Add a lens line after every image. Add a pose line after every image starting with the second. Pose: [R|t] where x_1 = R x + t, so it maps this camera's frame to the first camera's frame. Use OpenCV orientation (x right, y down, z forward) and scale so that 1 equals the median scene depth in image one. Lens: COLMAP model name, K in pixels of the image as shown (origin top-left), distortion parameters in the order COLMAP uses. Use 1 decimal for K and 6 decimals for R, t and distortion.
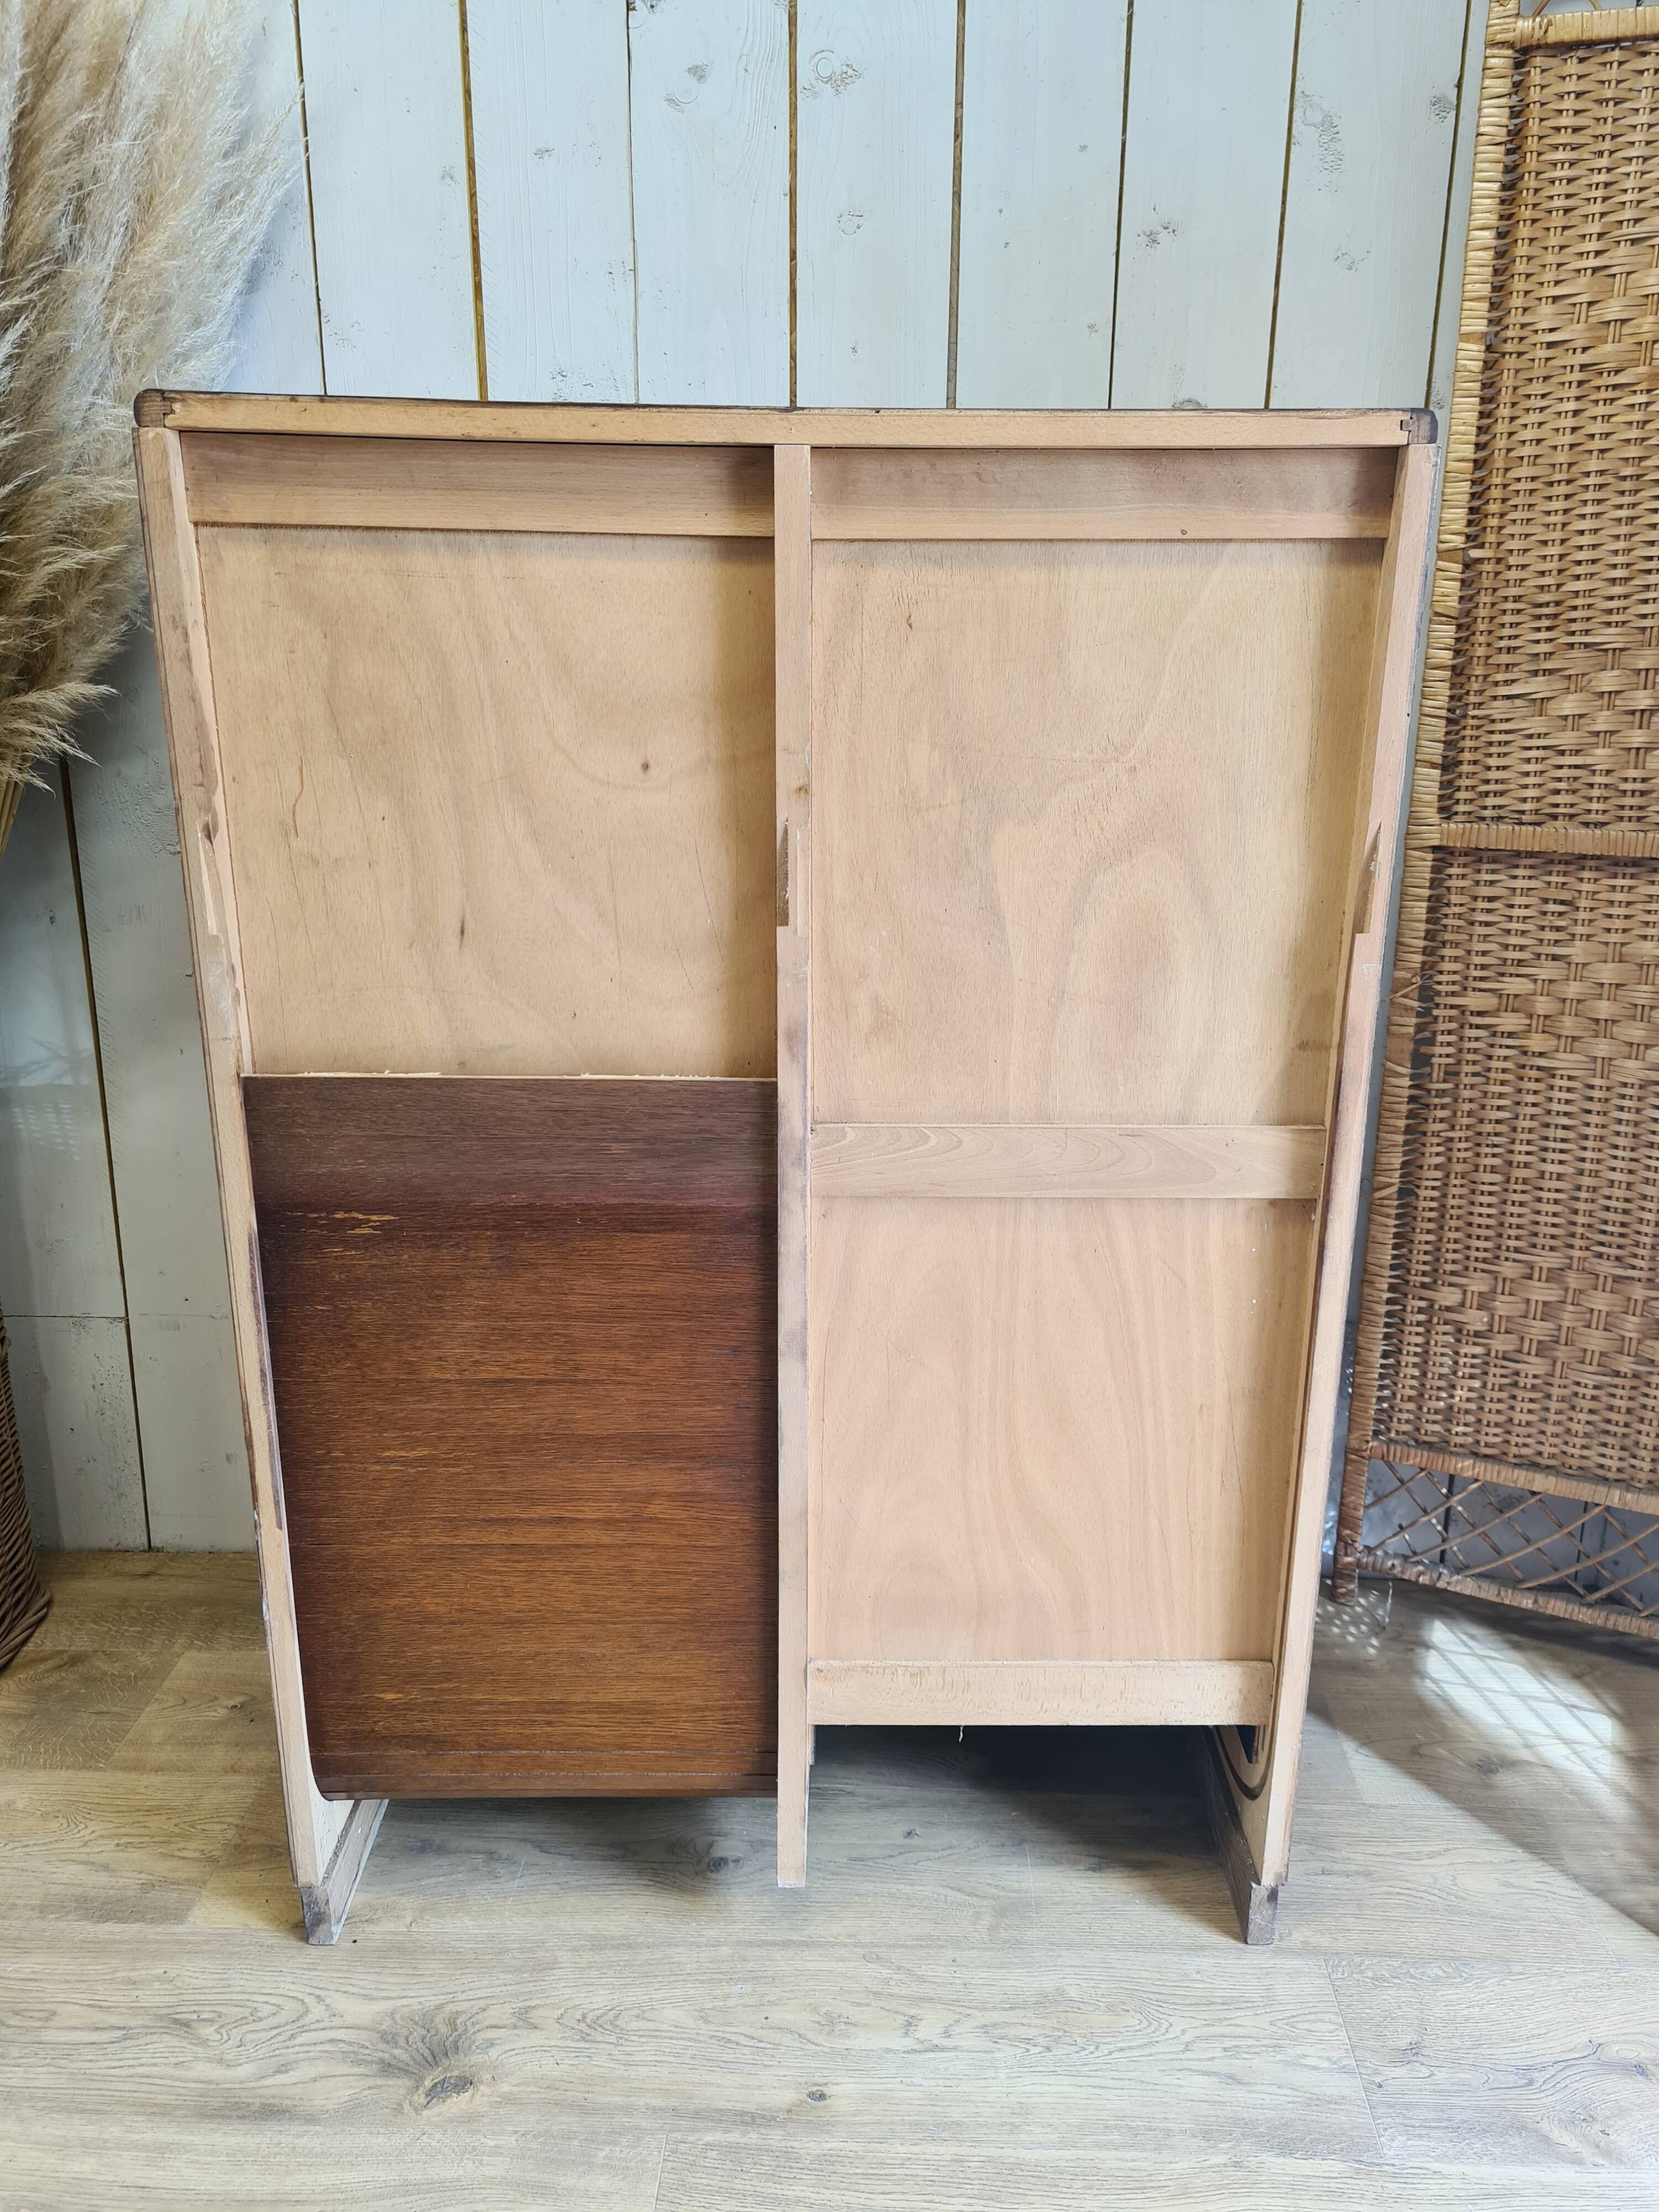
lens RADIAL K [[1649.6, 0, 859.4], [0, 1649.6, 1117.5], [0, 0, 1]] dist [0.061607, -0.059520]
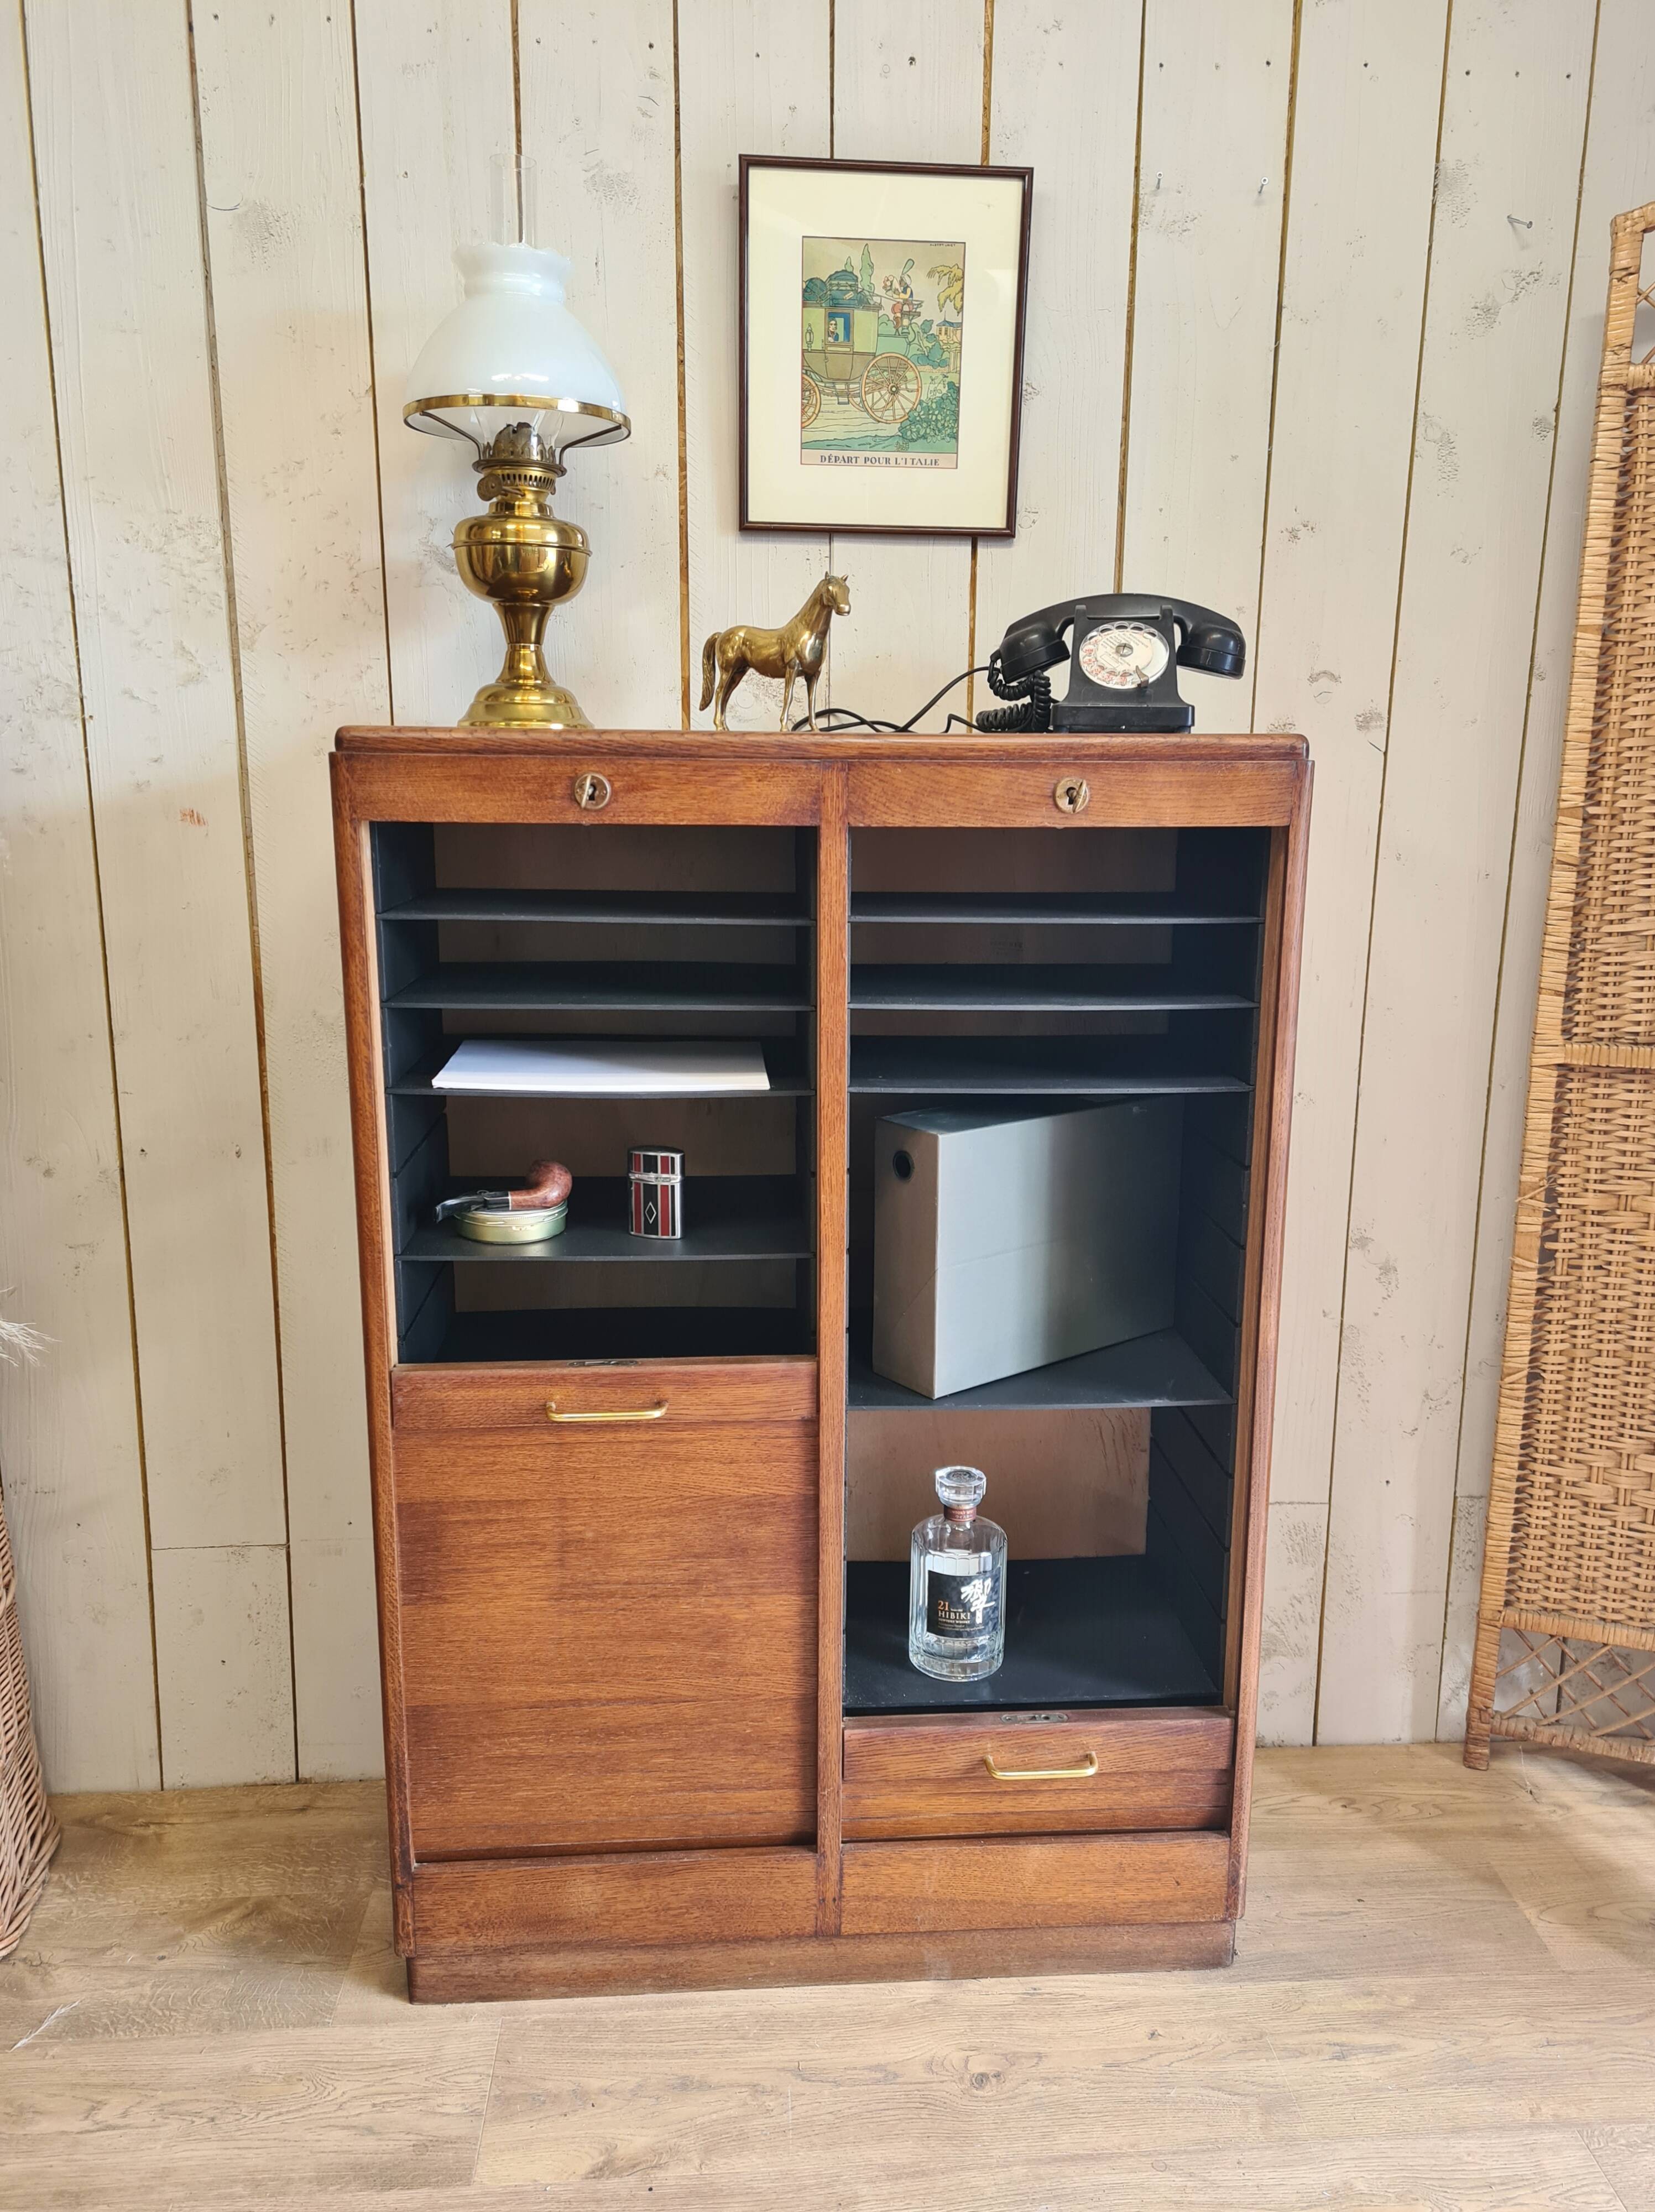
lens RADIAL K [[1649.5, 0, 857.4], [0, 1649.5, 1117.5], [0, 0, 1]] dist [0.061607, -0.059520]
pose [[0.995020, -0.023157, 0.096949, -0.229211], [0.030215, 0.996948, -0.071979, -0.063886], [-0.094986, 0.074549, 0.992683, -0.049988]]
